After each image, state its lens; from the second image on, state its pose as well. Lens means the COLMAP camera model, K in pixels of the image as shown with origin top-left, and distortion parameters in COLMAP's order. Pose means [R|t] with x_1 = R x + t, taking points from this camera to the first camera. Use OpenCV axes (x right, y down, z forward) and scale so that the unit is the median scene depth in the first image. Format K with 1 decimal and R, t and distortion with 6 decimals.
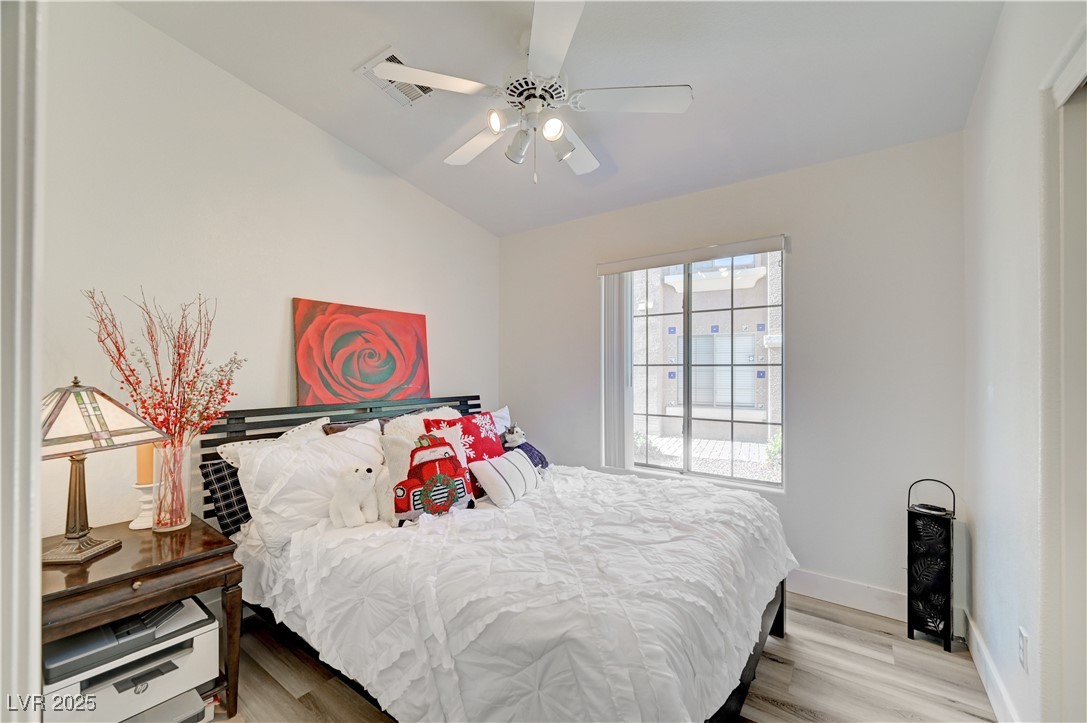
lens RADIAL K [[429.4, 0, 551.1], [0, 429.4, 371.2], [0, 0, 1]] dist [0.001979, 0.000224]
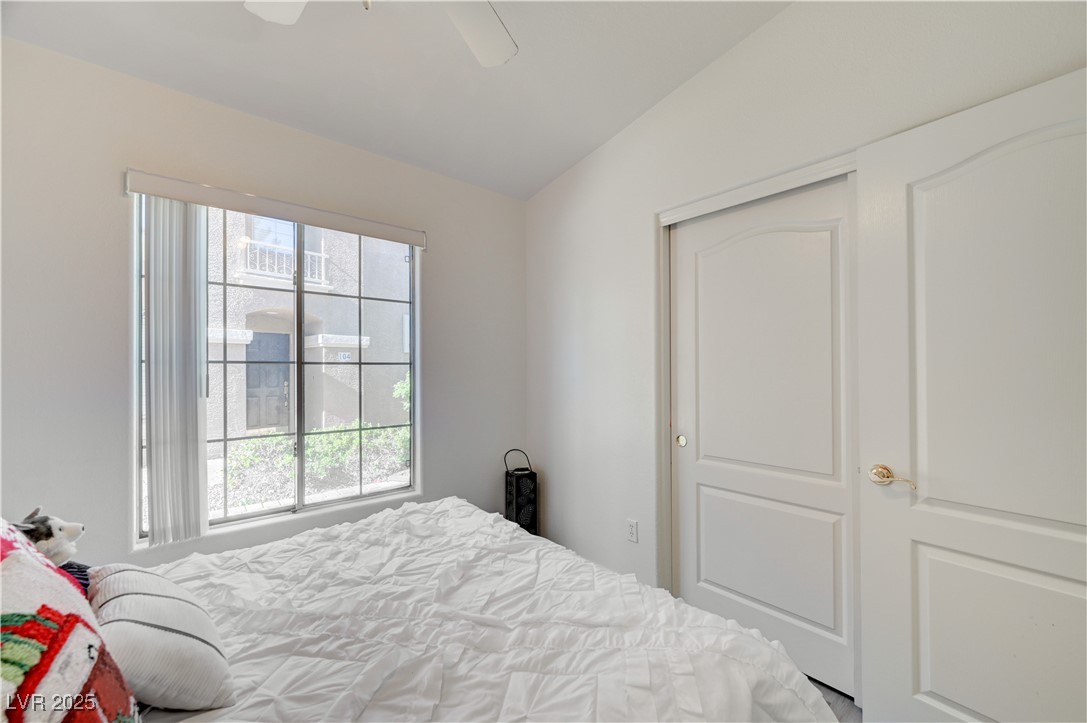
lens RADIAL K [[429.4, 0, 551.1], [0, 429.4, 371.2], [0, 0, 1]] dist [0.001979, 0.000224]
pose [[0.246263, -0.004684, 0.969192, -0.406201], [0.005987, 0.999977, 0.003312, 0.000351], [-0.969185, 0.004987, 0.246285, 0.556678]]
